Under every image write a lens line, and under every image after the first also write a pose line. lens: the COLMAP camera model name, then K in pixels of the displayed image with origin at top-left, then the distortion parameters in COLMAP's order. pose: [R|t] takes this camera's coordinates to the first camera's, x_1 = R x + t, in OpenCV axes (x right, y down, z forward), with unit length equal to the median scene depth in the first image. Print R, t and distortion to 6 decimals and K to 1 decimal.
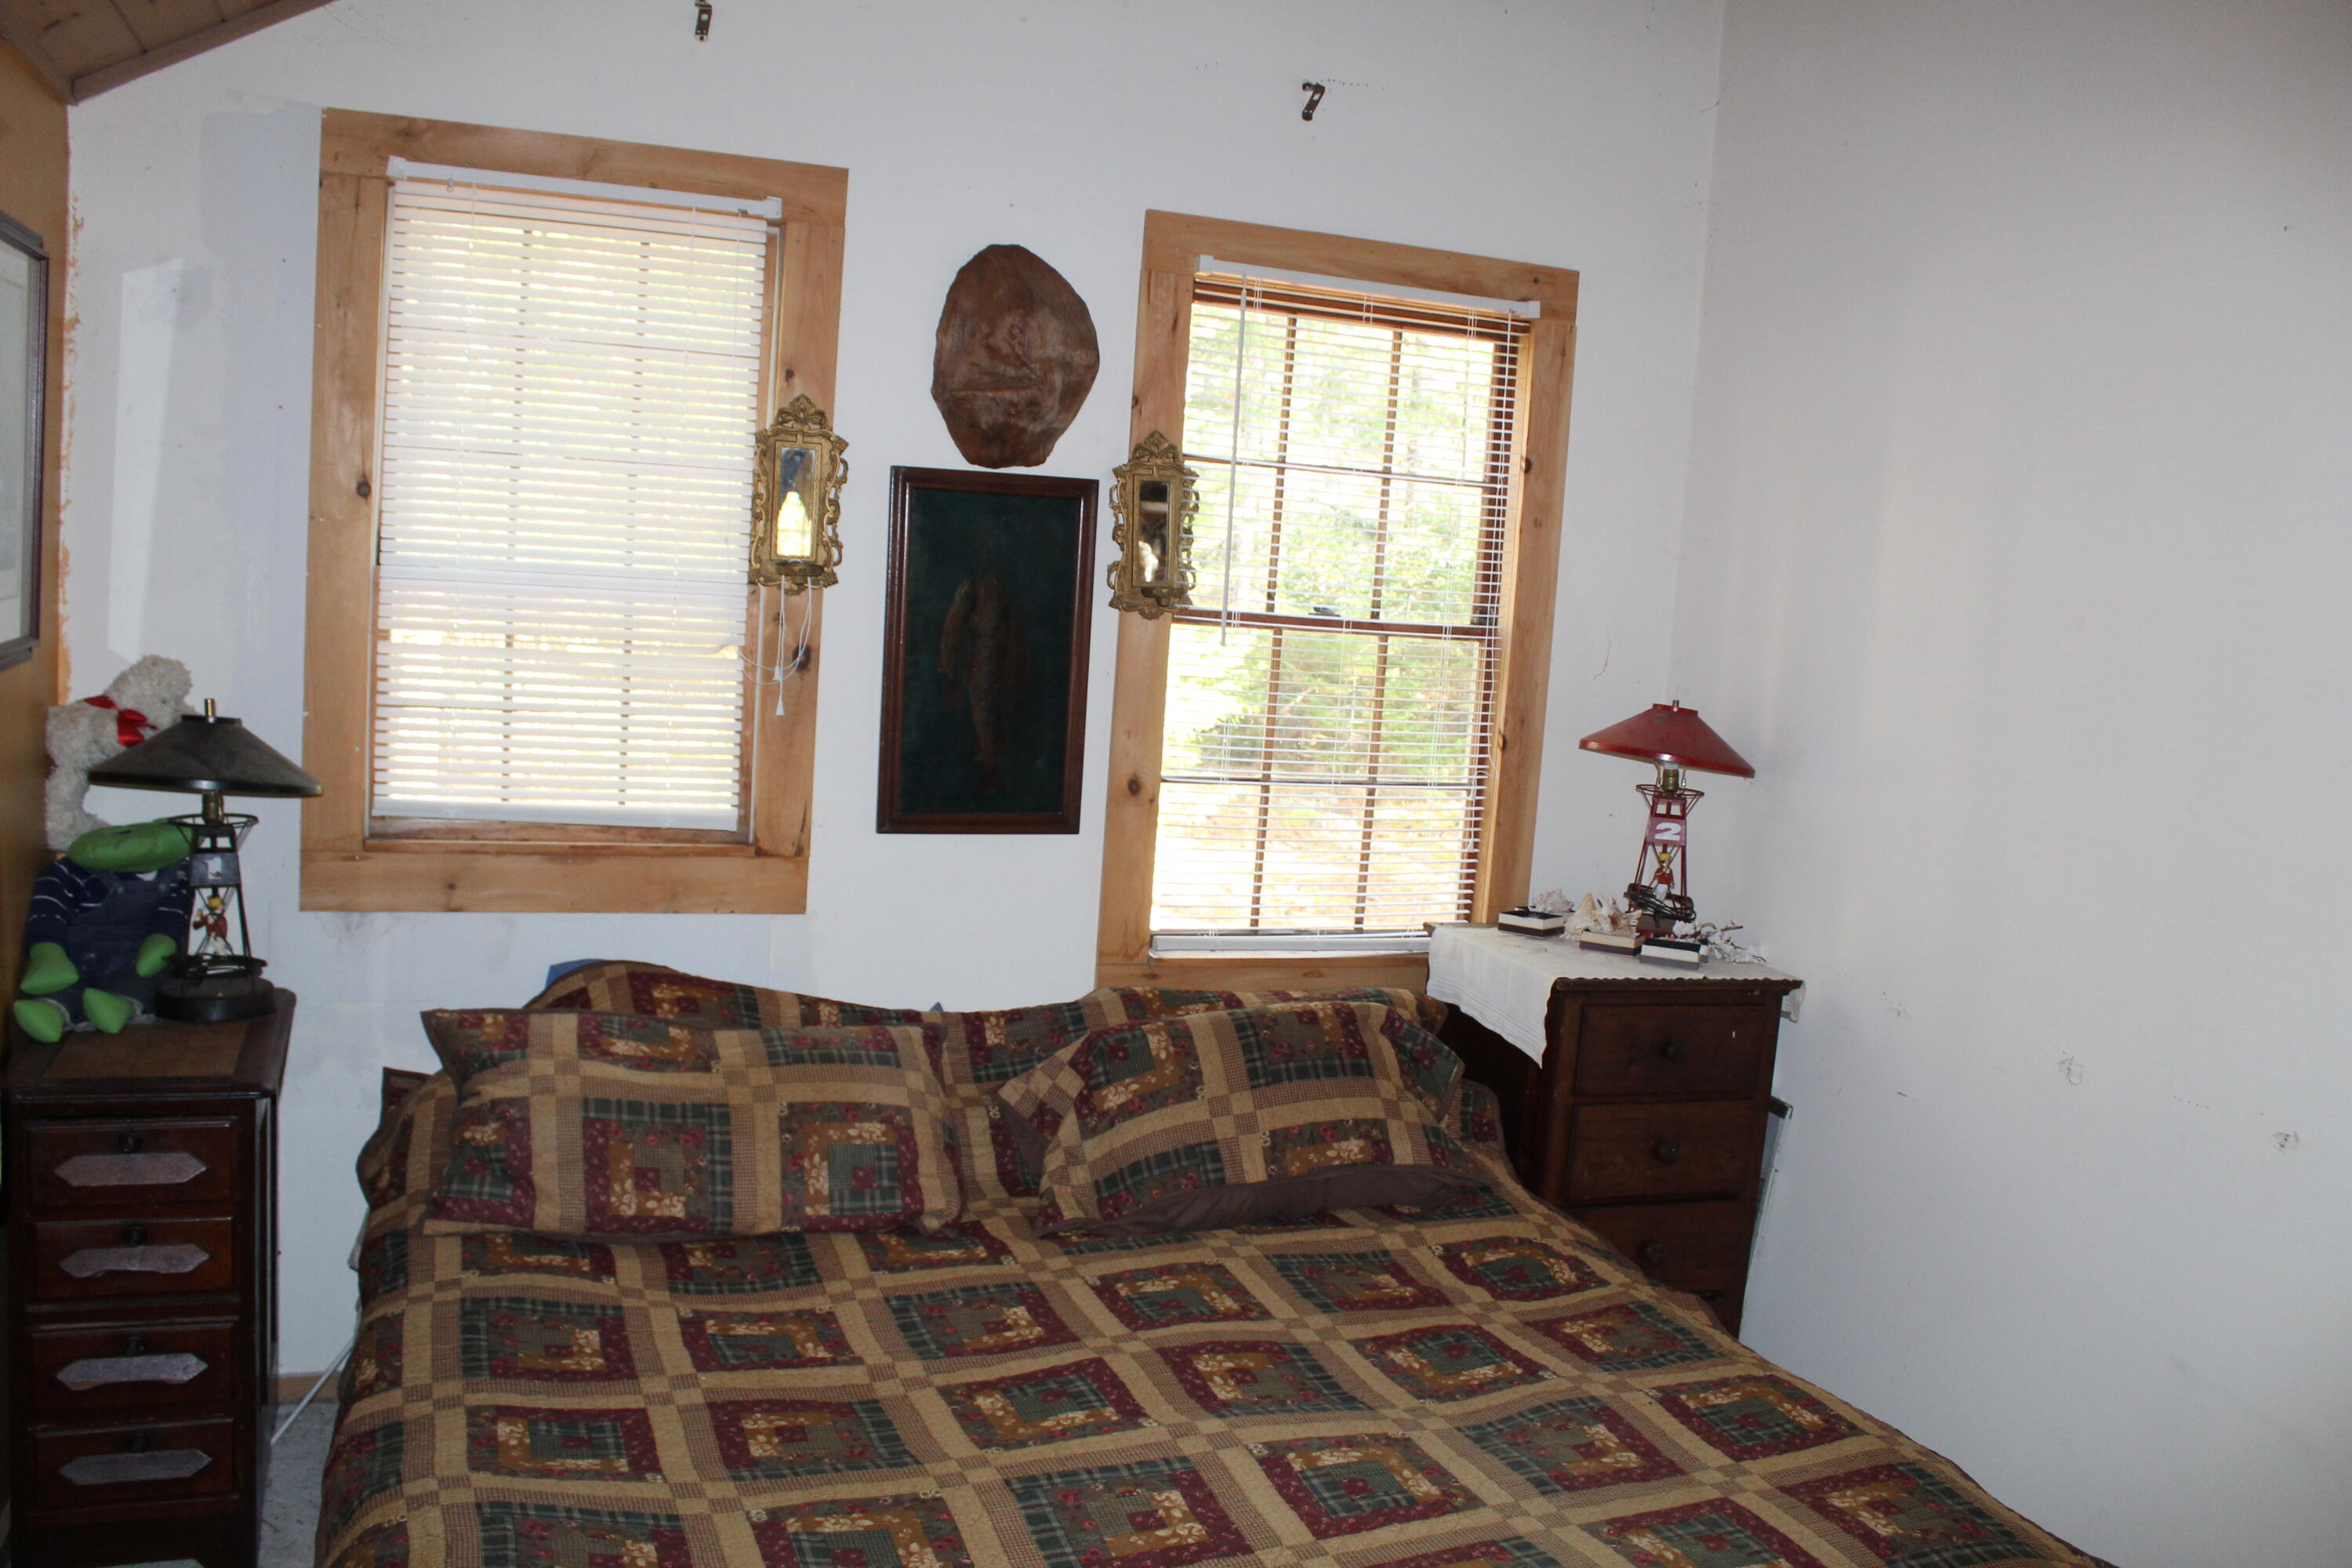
lens RADIAL K [[1907.0, 0, 1166.8], [0, 1907.0, 791.5], [0, 0, 1]] dist [-0.161377, 0.132358]
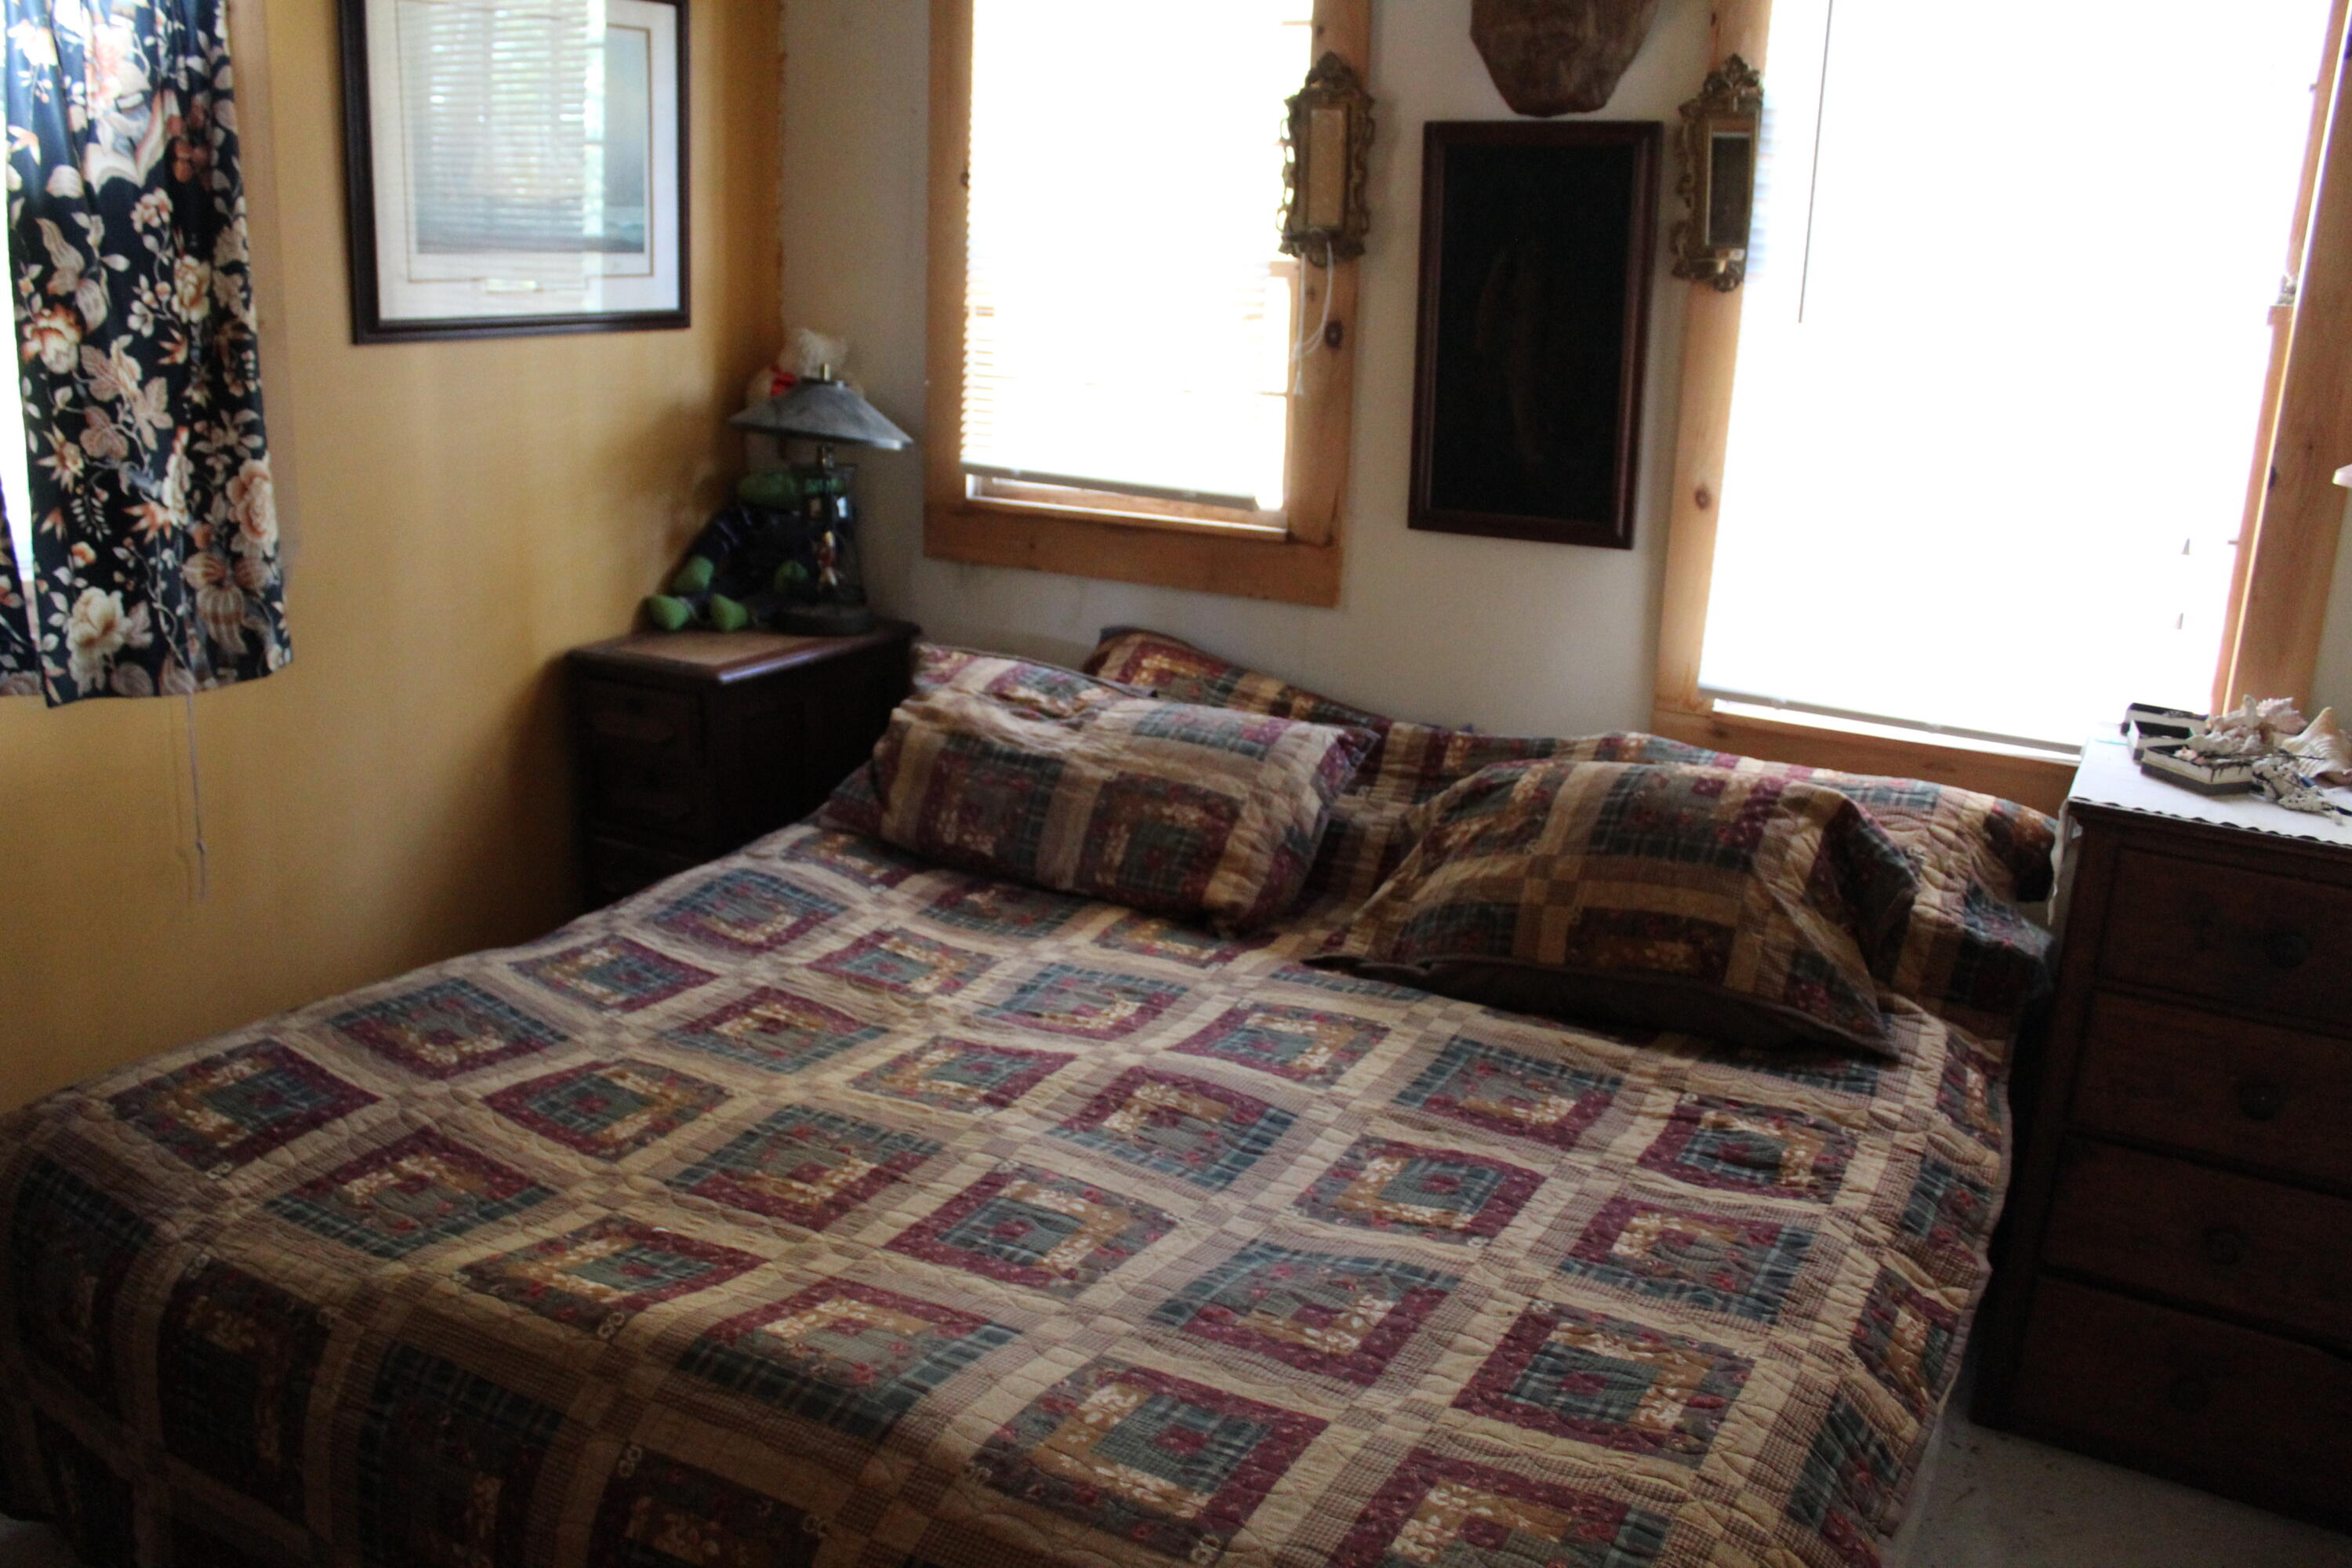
lens RADIAL K [[1907.0, 0, 1166.8], [0, 1907.0, 791.5], [0, 0, 1]] dist [-0.161377, 0.132358]
pose [[0.652736, 0.156910, -0.741158, 0.605459], [-0.079808, 0.987114, 0.138694, 0.037329], [0.753370, -0.031380, 0.656848, 0.388028]]
